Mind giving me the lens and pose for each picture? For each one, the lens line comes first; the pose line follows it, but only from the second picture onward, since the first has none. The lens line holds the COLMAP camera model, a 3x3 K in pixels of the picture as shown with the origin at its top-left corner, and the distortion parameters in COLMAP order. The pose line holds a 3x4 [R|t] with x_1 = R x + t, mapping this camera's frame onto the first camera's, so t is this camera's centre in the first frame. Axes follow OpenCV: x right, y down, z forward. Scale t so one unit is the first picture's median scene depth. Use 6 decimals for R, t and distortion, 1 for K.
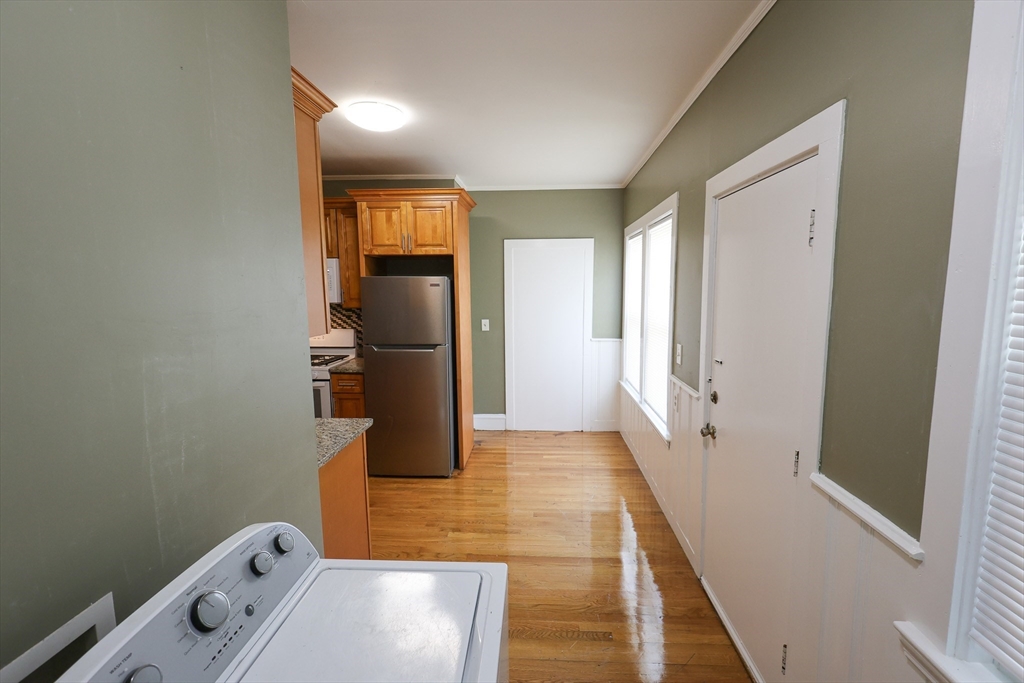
lens RADIAL K [[444.3, 0, 513.0], [0, 444.3, 339.5], [0, 0, 1]] dist [0.005202, -0.000851]
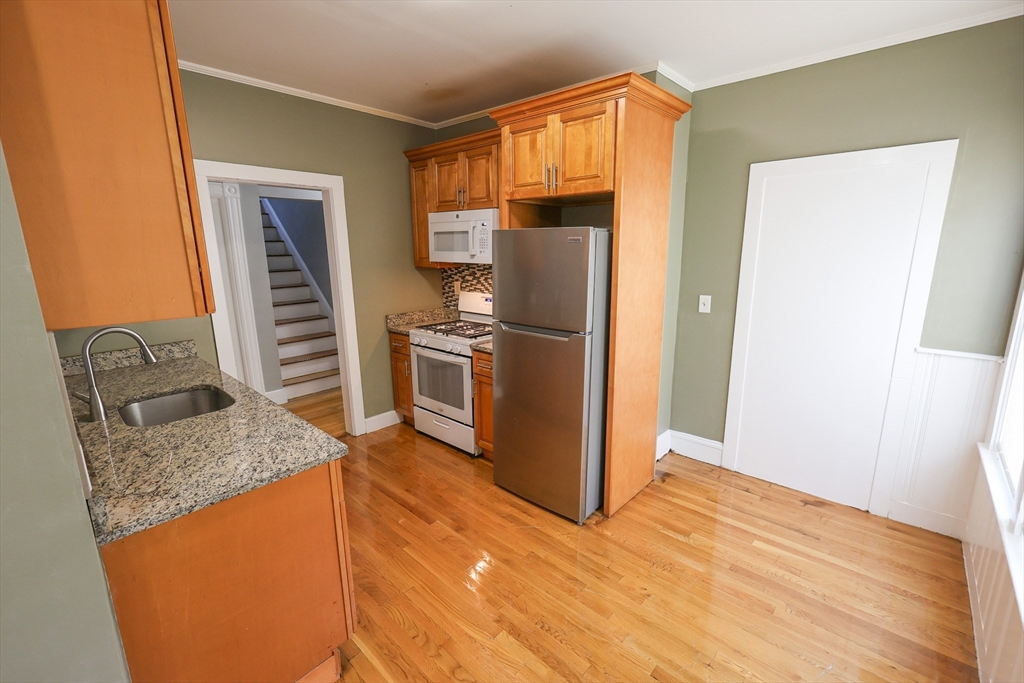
lens RADIAL K [[444.3, 0, 515.2], [0, 444.3, 339.7], [0, 0, 1]] dist [0.005202, -0.000851]
pose [[0.782818, 0.129317, -0.608665, 0.159926], [-0.074901, 0.990637, 0.114138, -0.044034], [0.617726, -0.043759, 0.785175, 0.406096]]
